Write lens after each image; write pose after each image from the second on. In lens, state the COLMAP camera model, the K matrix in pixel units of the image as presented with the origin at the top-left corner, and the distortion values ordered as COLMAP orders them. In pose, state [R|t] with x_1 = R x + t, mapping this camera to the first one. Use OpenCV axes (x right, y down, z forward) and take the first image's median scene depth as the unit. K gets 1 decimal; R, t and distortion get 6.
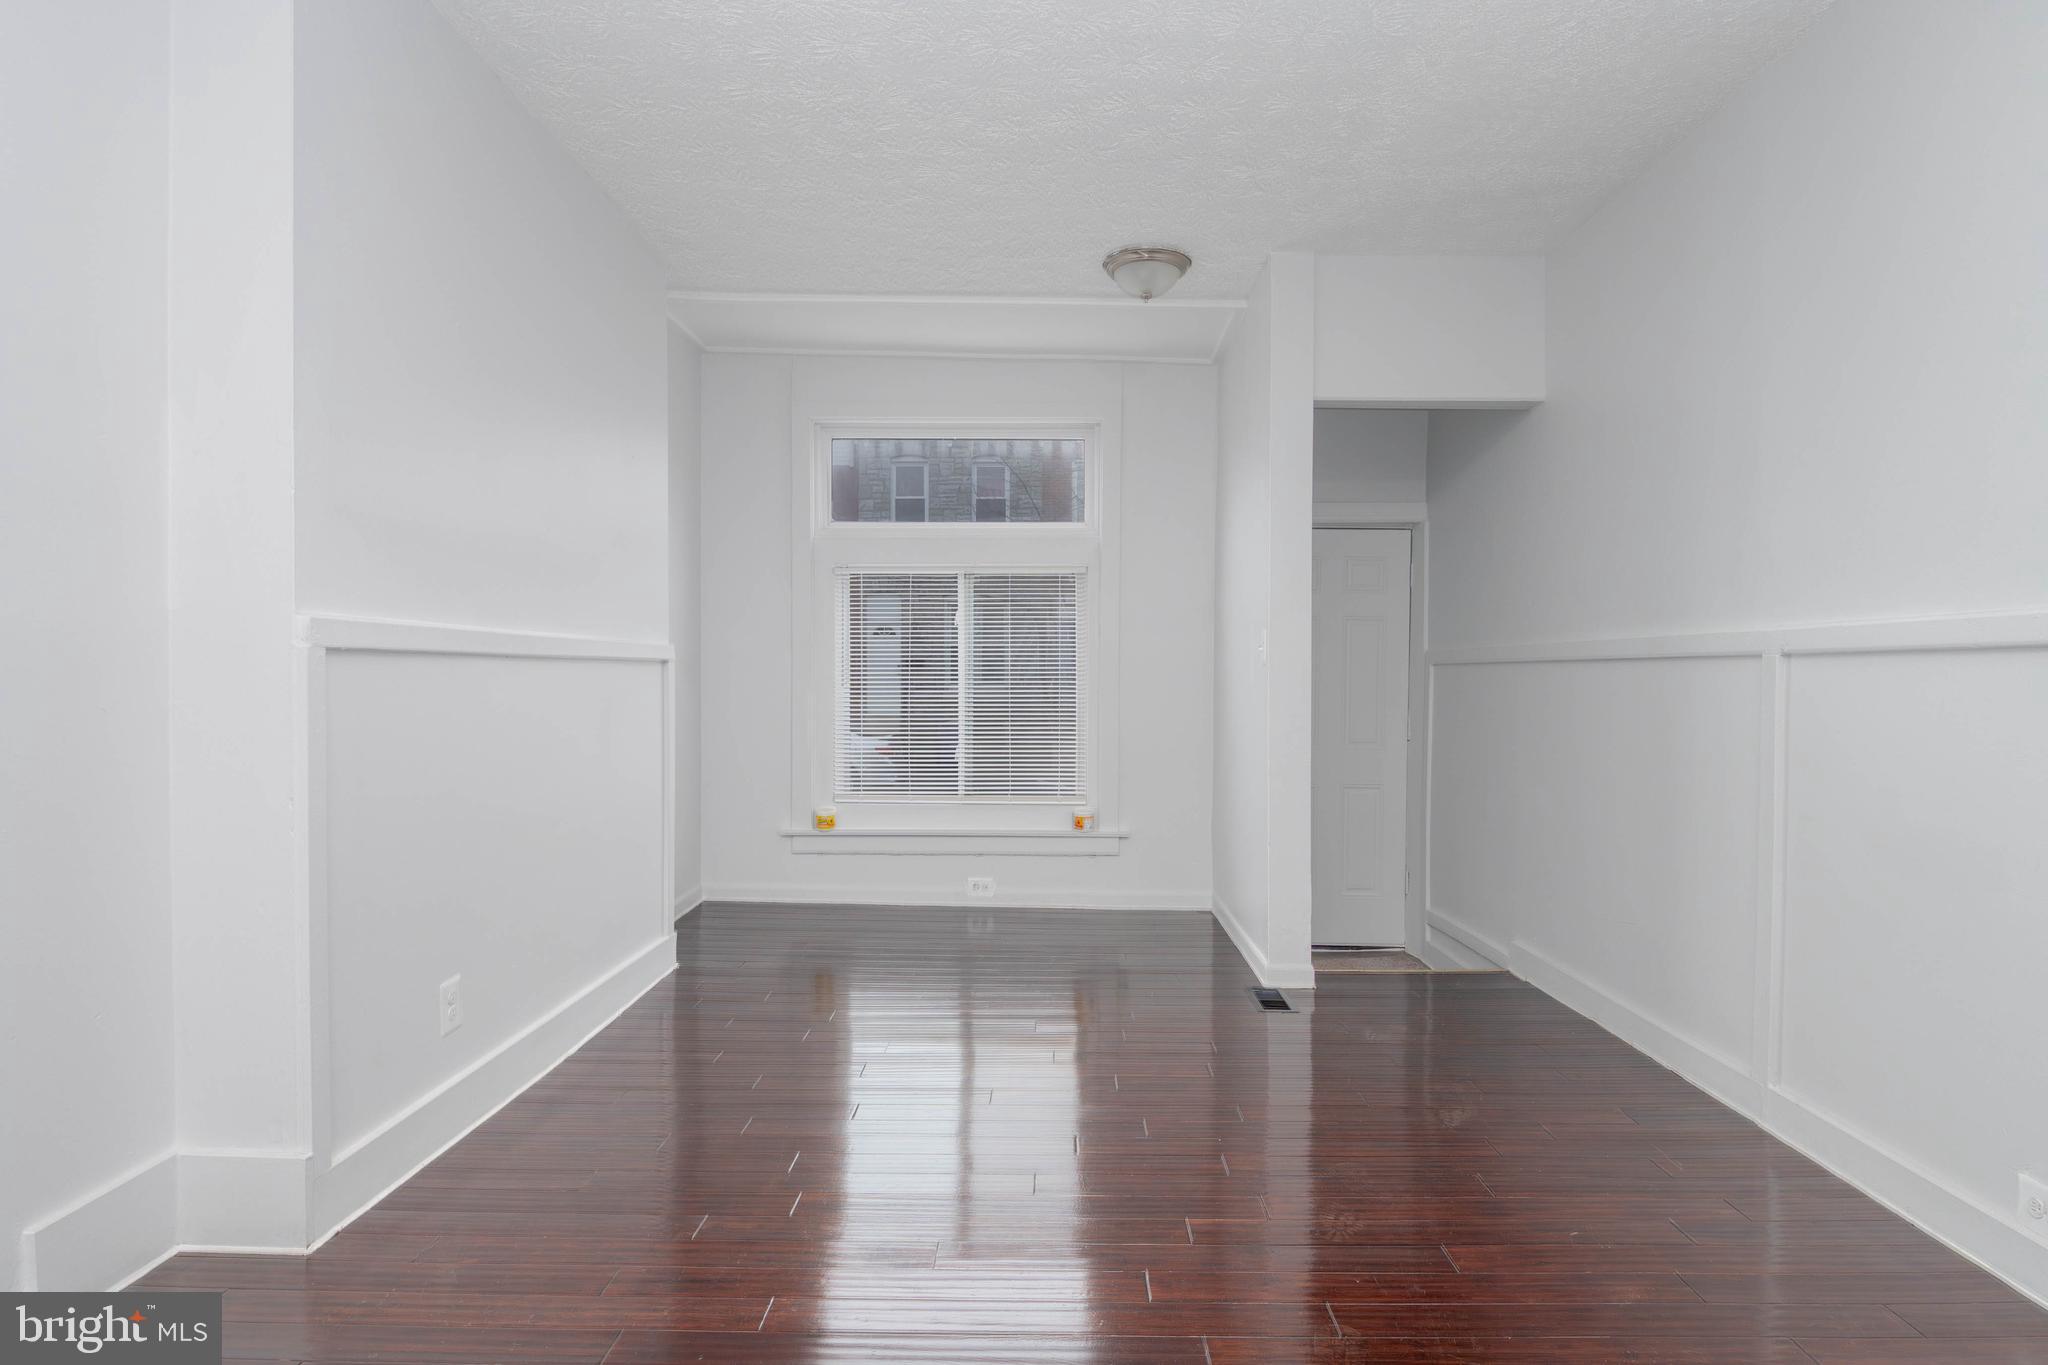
lens RADIAL K [[1152.4, 0, 1020.3], [0, 1152.4, 686.3], [0, 0, 1]] dist [0.024298, -0.002143]
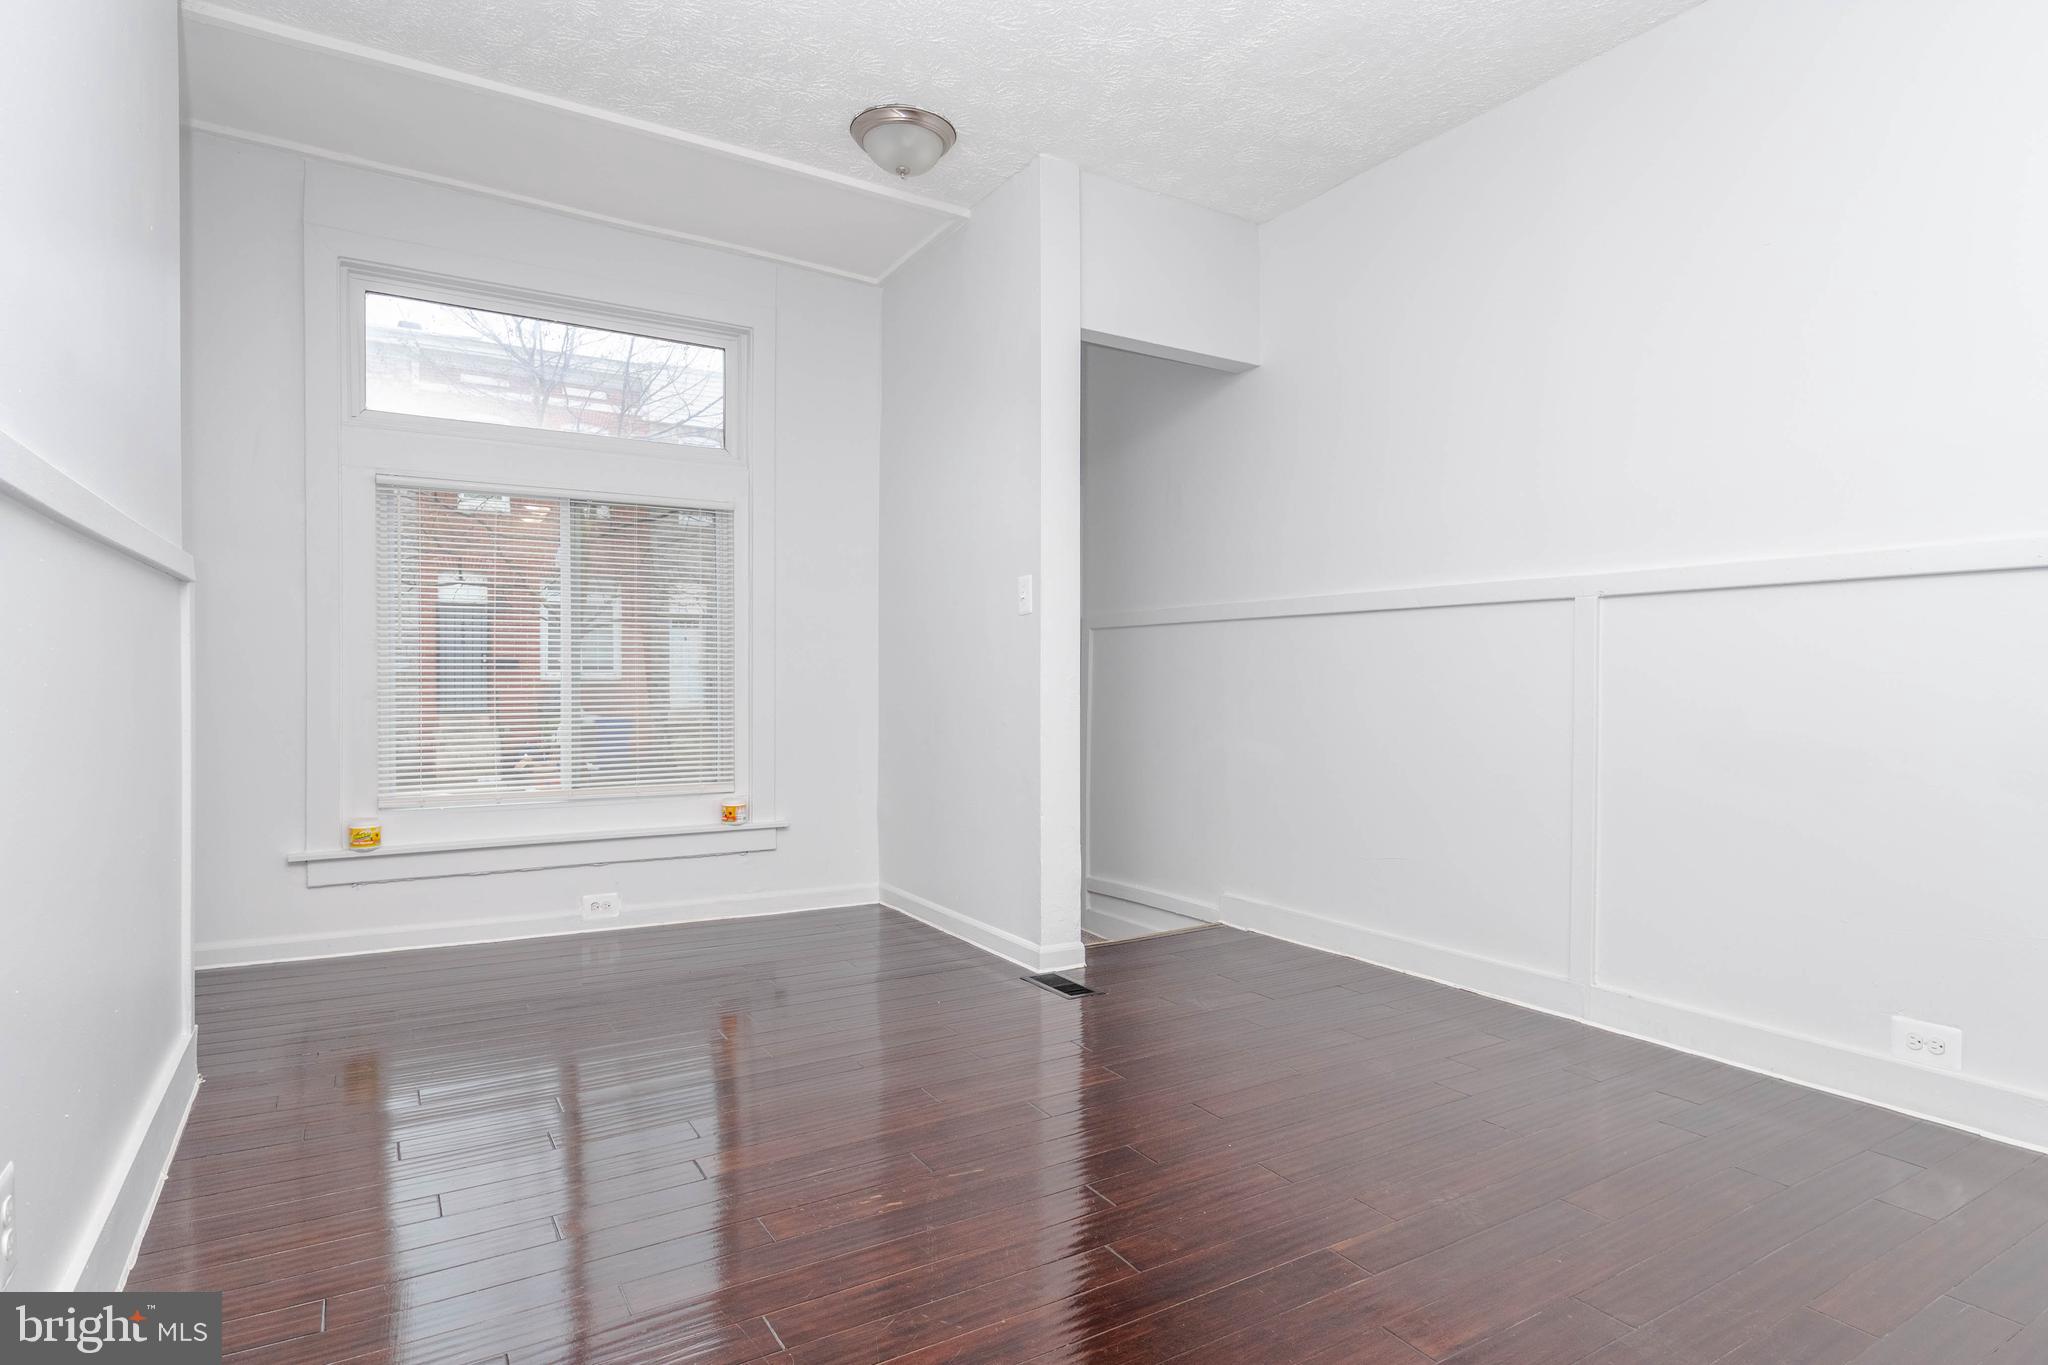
lens RADIAL K [[1152.4, 0, 1035.3], [0, 1152.4, 693.4], [0, 0, 1]] dist [0.024298, -0.002143]
pose [[0.838621, -0.008097, 0.544656, -0.213511], [0.006846, 0.999967, 0.004325, 0.030276], [-0.544673, 0.000102, 0.838648, 0.193902]]
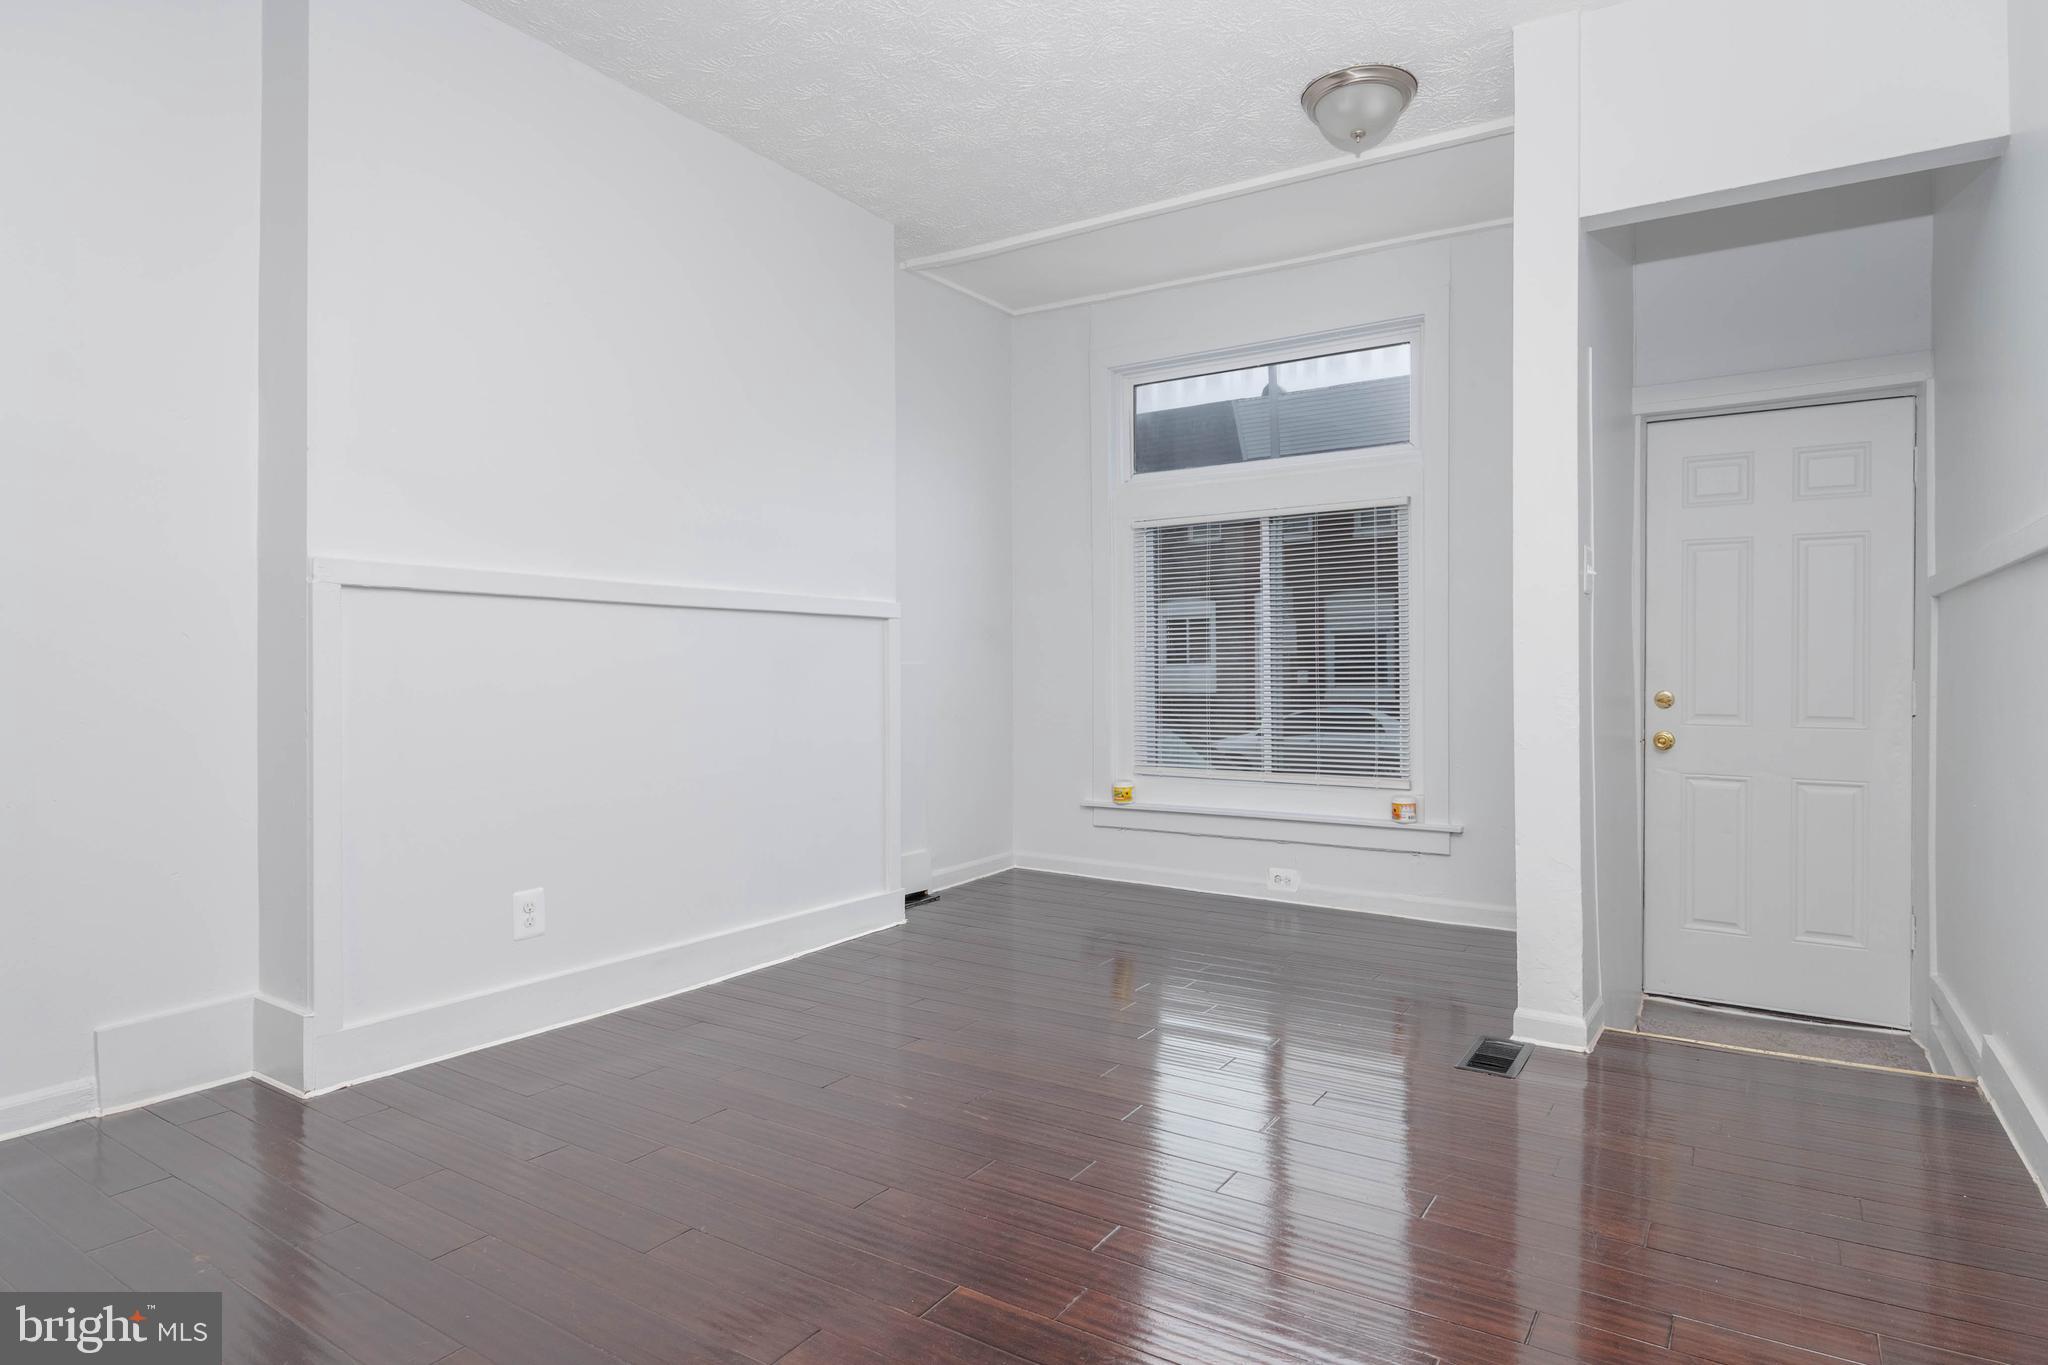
lens RADIAL K [[1152.4, 0, 1023.9], [0, 1152.4, 672.5], [0, 0, 1]] dist [0.024298, -0.002143]
pose [[0.842500, -0.006289, -0.538660, 0.269897], [-0.001070, 0.999910, -0.013347, 0.031328], [0.538695, 0.011821, 0.842418, 0.171480]]
